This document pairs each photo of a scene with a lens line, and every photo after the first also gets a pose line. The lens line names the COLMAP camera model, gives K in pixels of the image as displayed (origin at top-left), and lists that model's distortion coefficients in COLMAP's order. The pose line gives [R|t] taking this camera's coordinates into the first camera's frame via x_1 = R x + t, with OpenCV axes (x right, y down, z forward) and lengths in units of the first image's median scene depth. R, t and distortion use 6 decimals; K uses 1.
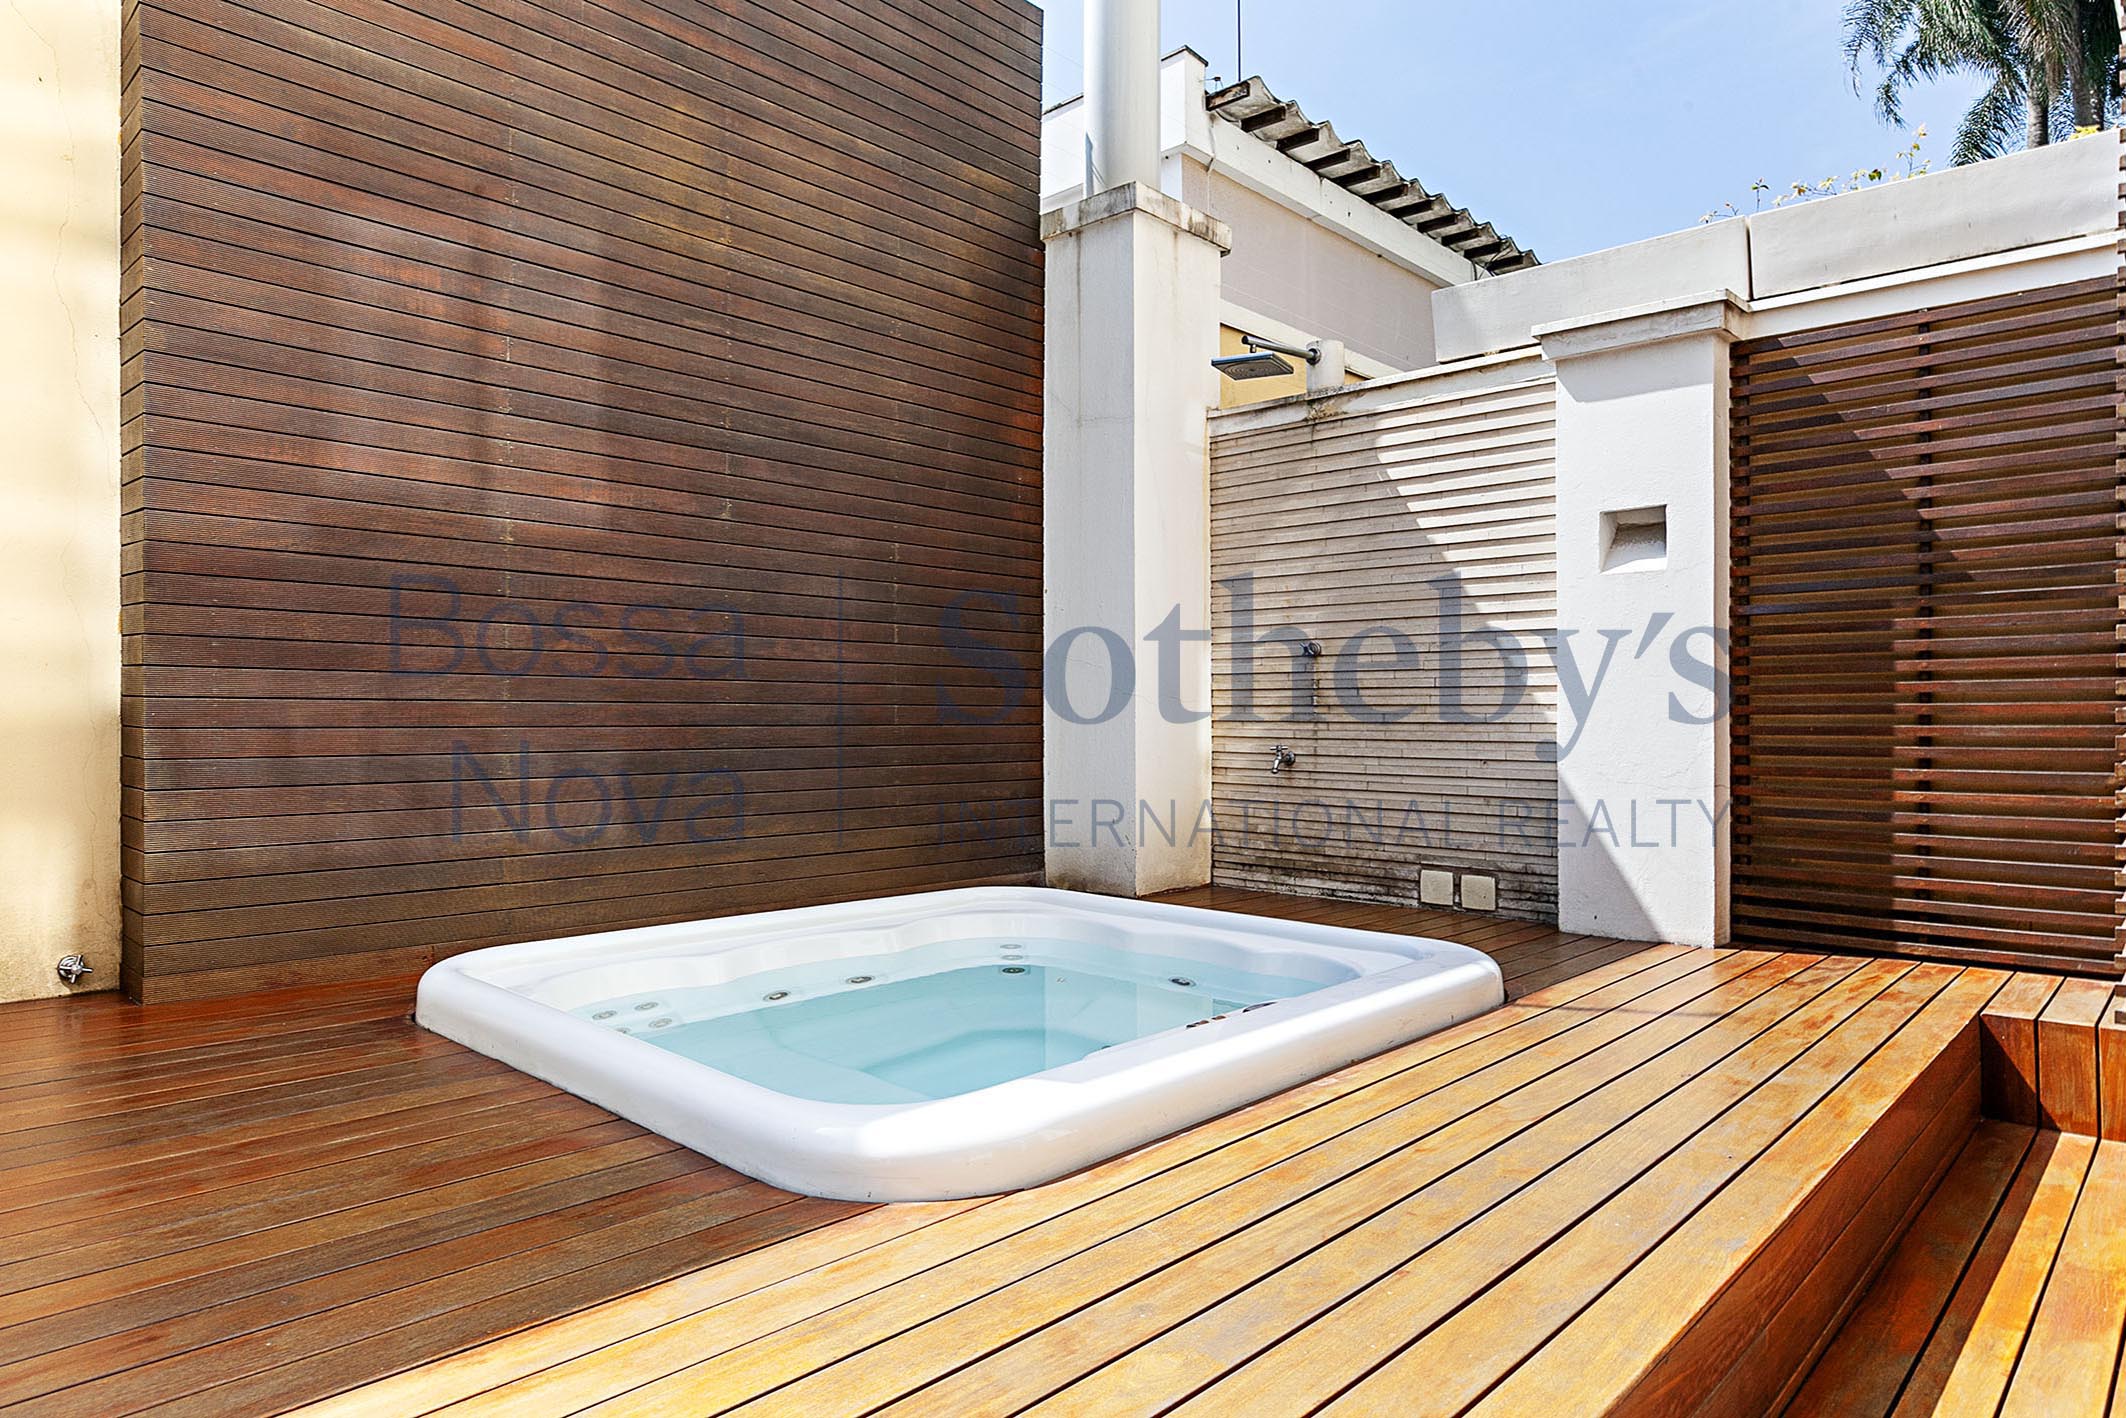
lens RADIAL K [[1274.9, 0, 1056.3], [0, 1274.9, 743.3], [0, 0, 1]] dist [0.038551, 0.000239]
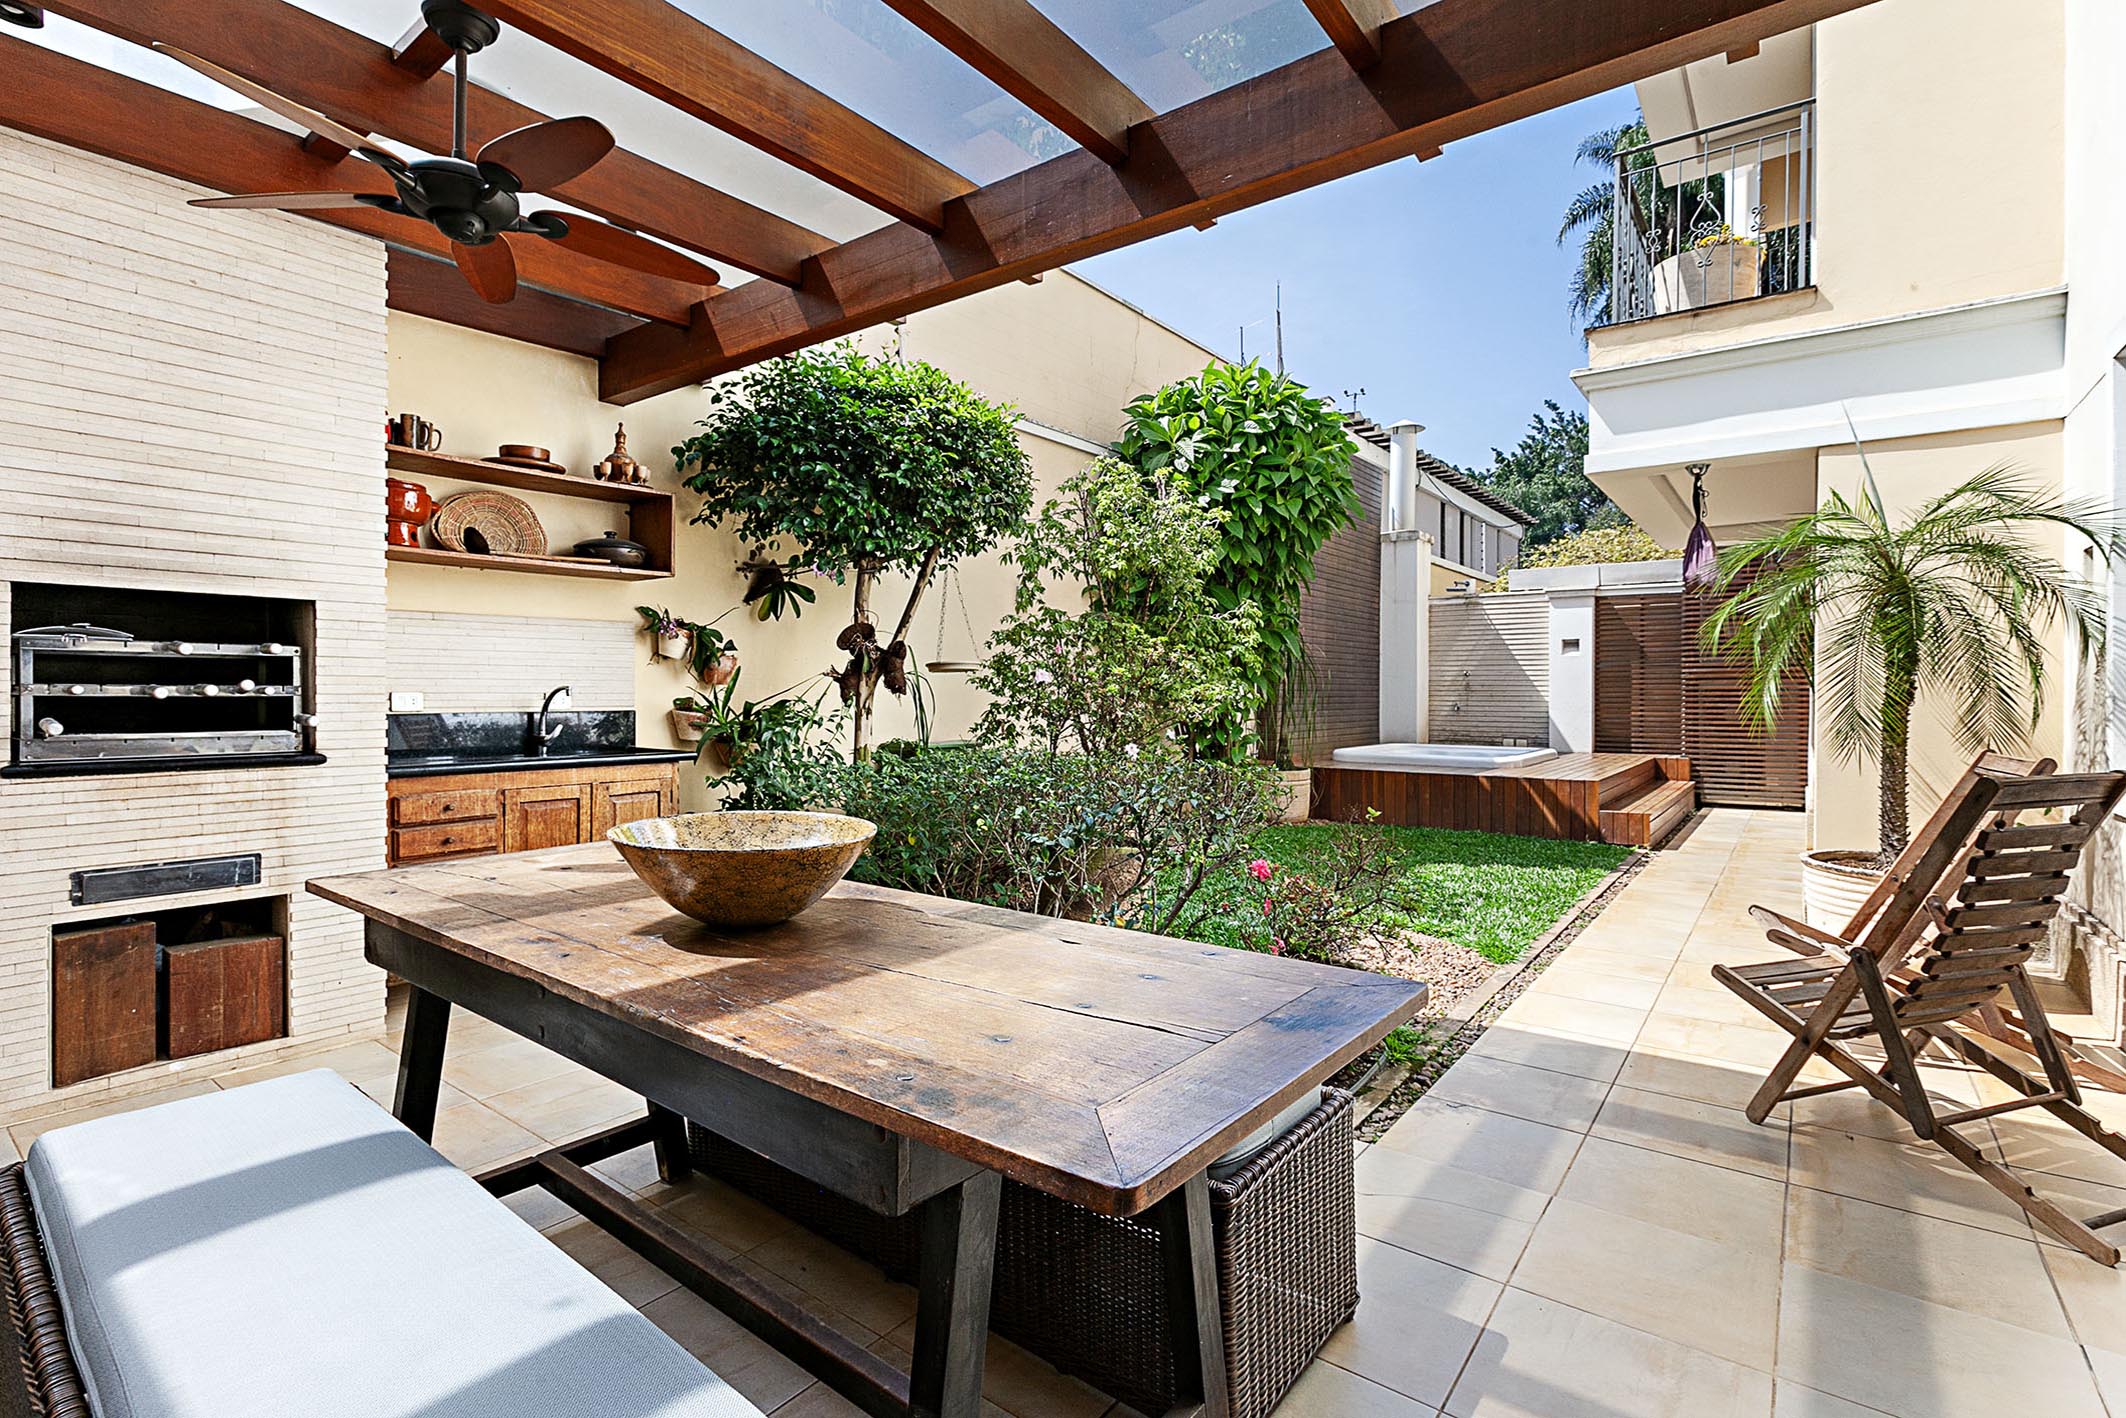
lens RADIAL K [[984.2, 0, 1035.9], [0, 984.2, 712.6], [0, 0, 1]] dist [-0.000551, 0.000119]
pose [[0.996876, 0.007772, 0.078602, -1.325509], [-0.009407, 0.999747, 0.020444, -0.008619], [-0.078424, -0.021119, 0.996696, -1.741656]]
